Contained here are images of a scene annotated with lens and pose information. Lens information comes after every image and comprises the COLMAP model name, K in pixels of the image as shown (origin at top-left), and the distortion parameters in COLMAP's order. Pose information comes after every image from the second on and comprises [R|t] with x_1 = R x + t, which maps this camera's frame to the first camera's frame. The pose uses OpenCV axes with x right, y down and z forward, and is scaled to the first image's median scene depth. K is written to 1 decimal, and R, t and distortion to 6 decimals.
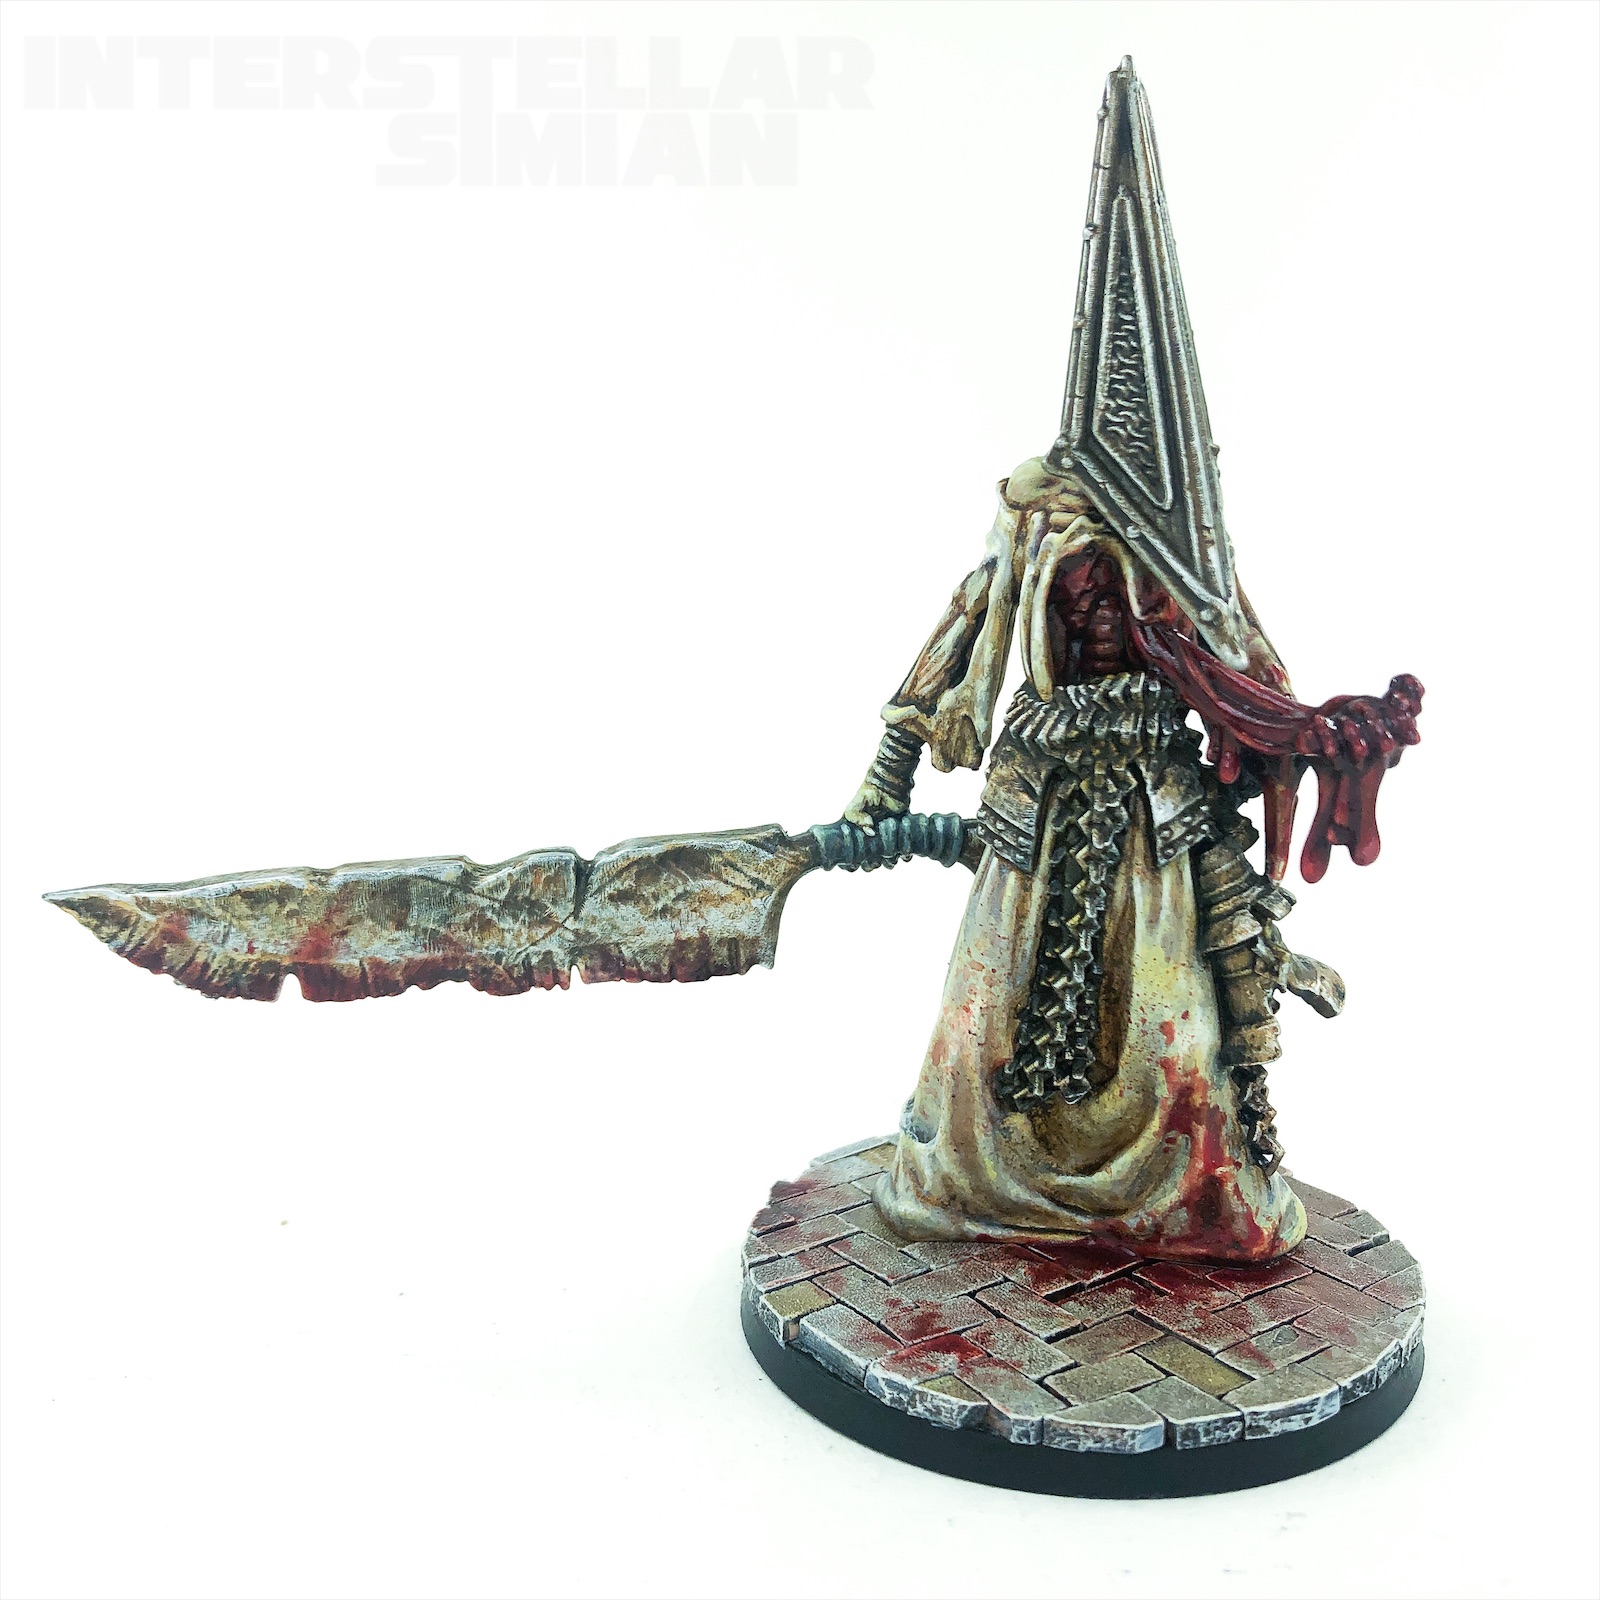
lens RADIAL K [[1890.3, 0, 799.5], [0, 1890.3, 744.9], [0, 0, 1]] dist [0.171950, -0.674668]
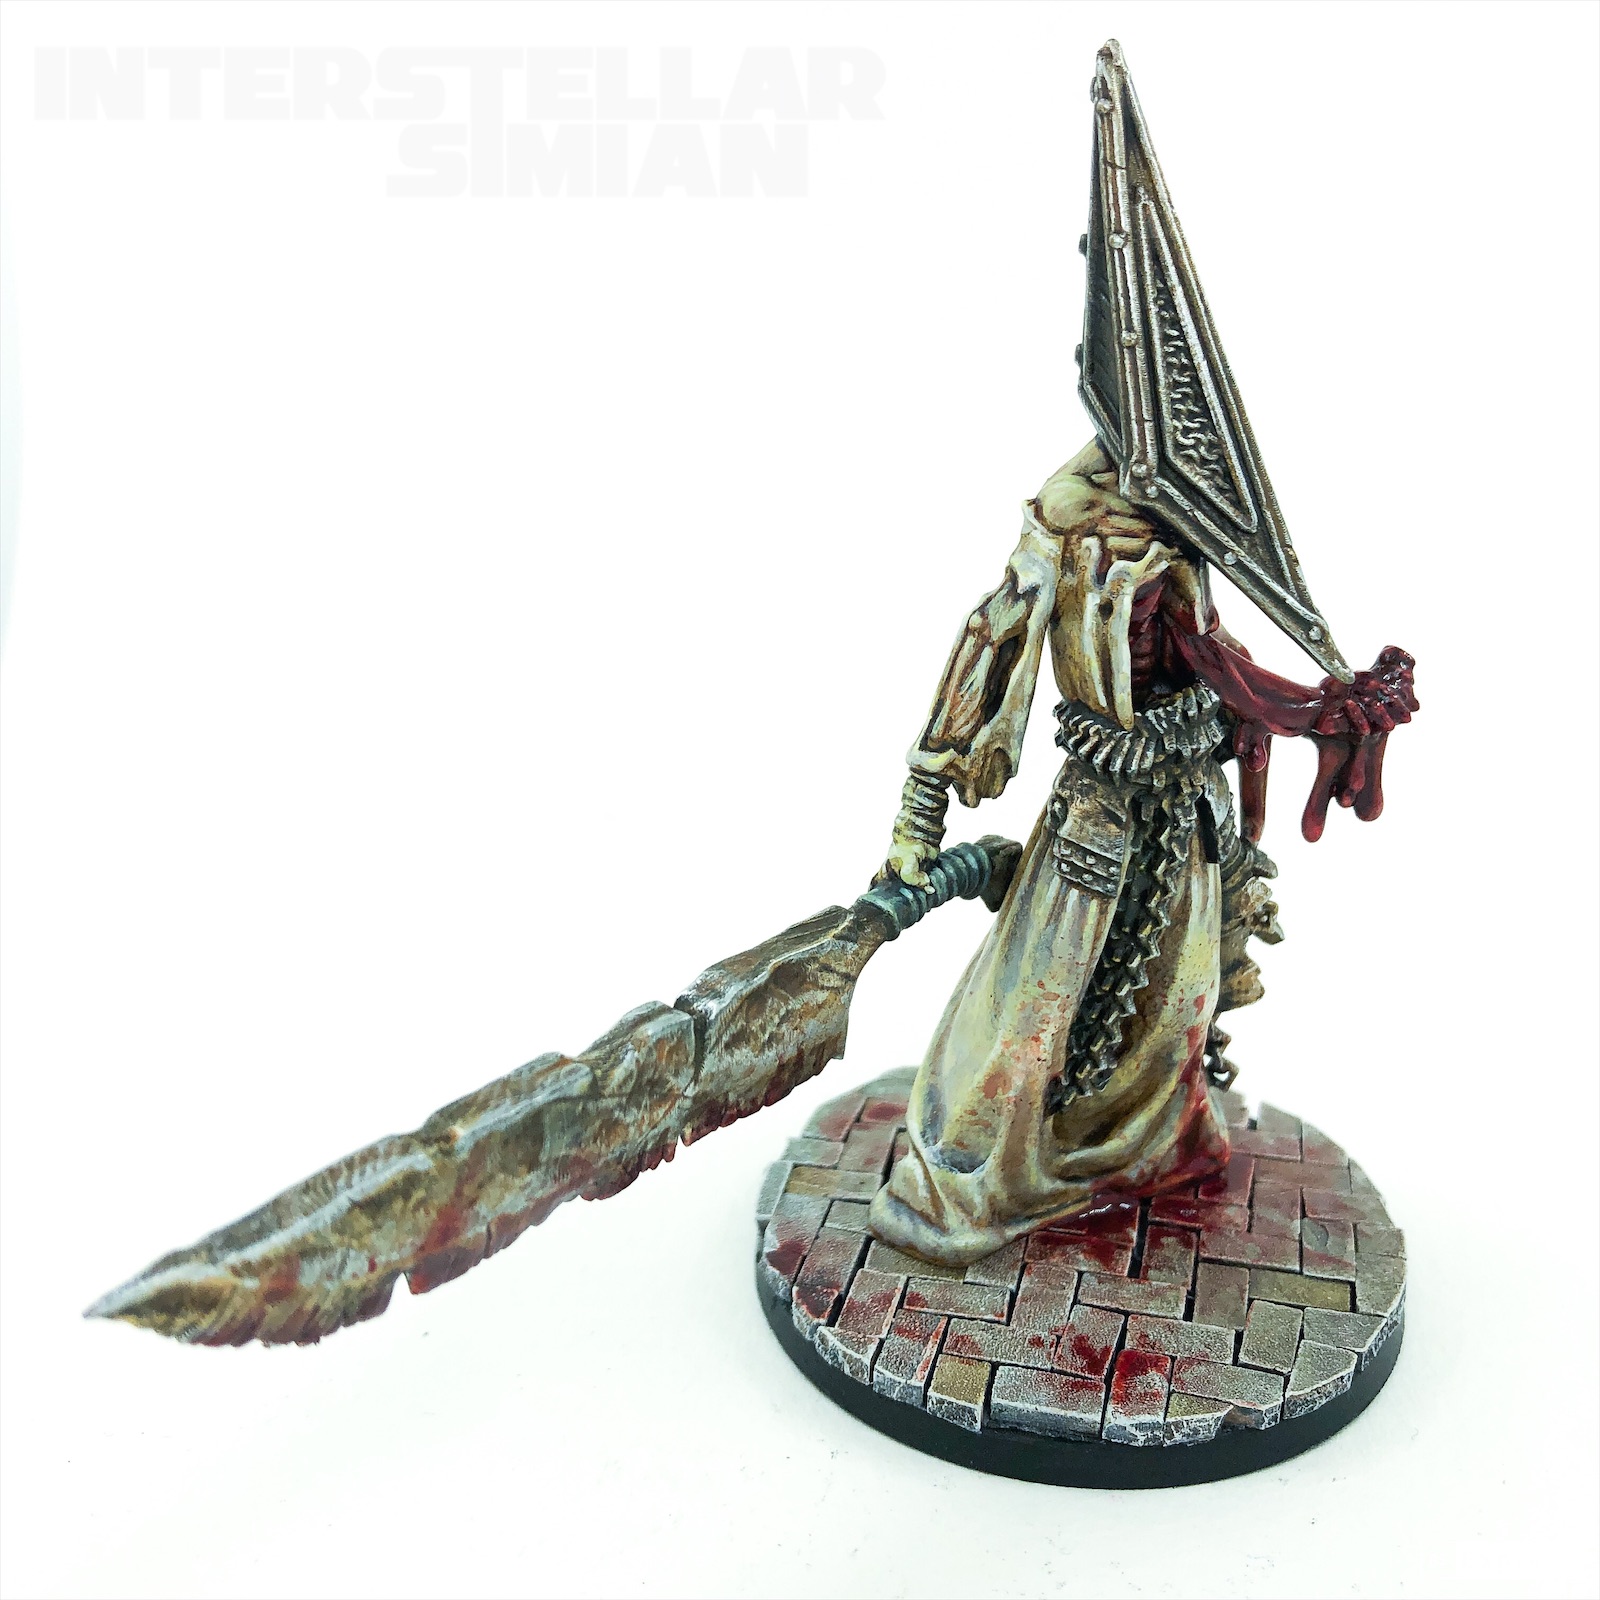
lens RADIAL K [[1890.3, 0, 799.5], [0, 1890.3, 744.9], [0, 0, 1]] dist [0.171950, -0.674668]
pose [[0.752896, -0.222875, 0.619253, -0.596604], [0.111630, 0.970527, 0.213581, -0.239537], [-0.648604, -0.091677, 0.755585, 0.355784]]
